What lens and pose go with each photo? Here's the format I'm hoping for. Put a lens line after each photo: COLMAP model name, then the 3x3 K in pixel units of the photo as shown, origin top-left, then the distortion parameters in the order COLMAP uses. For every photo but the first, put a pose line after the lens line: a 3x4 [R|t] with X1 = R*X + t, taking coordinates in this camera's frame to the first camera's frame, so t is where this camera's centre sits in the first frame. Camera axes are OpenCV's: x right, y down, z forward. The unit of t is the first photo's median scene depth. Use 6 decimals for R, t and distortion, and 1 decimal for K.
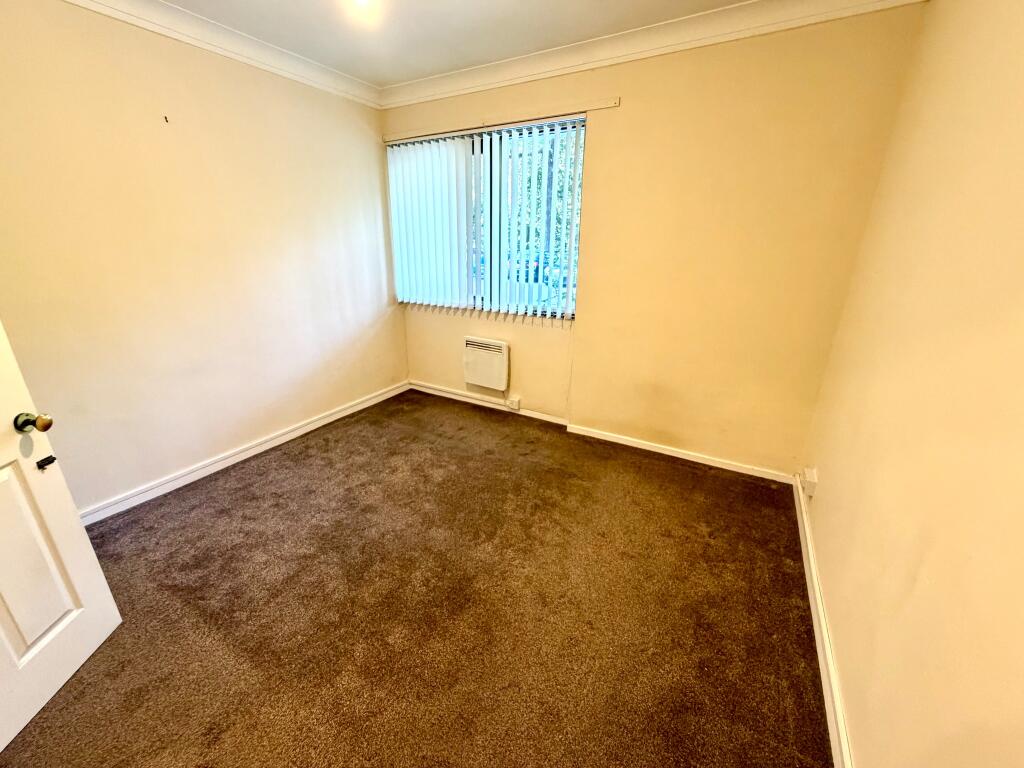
lens RADIAL K [[410.9, 0, 508.3], [0, 410.9, 381.7], [0, 0, 1]] dist [0.002138, 0.000243]
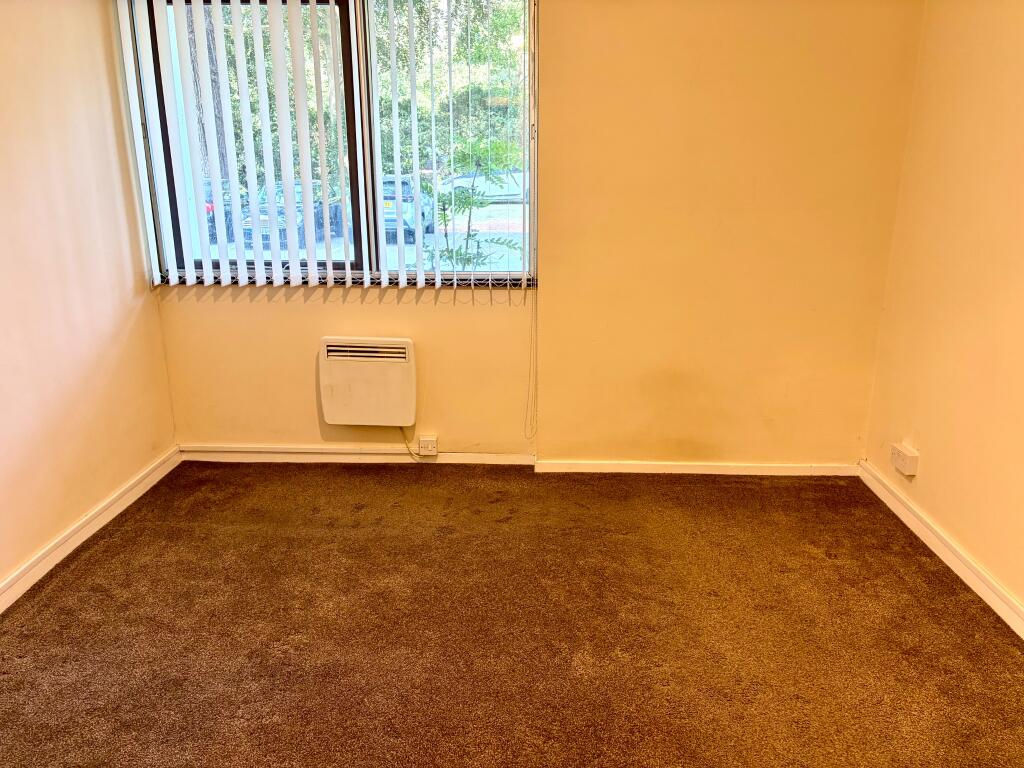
lens RADIAL K [[778.2, 0, 515.2], [0, 778.2, 378.3], [0, 0, 1]] dist [0.041464, -0.034121]
pose [[0.882116, -0.134474, 0.451429, -0.420559], [0.160344, 0.986872, -0.019345, 0.001683], [-0.442901, 0.089448, 0.892097, -0.012124]]
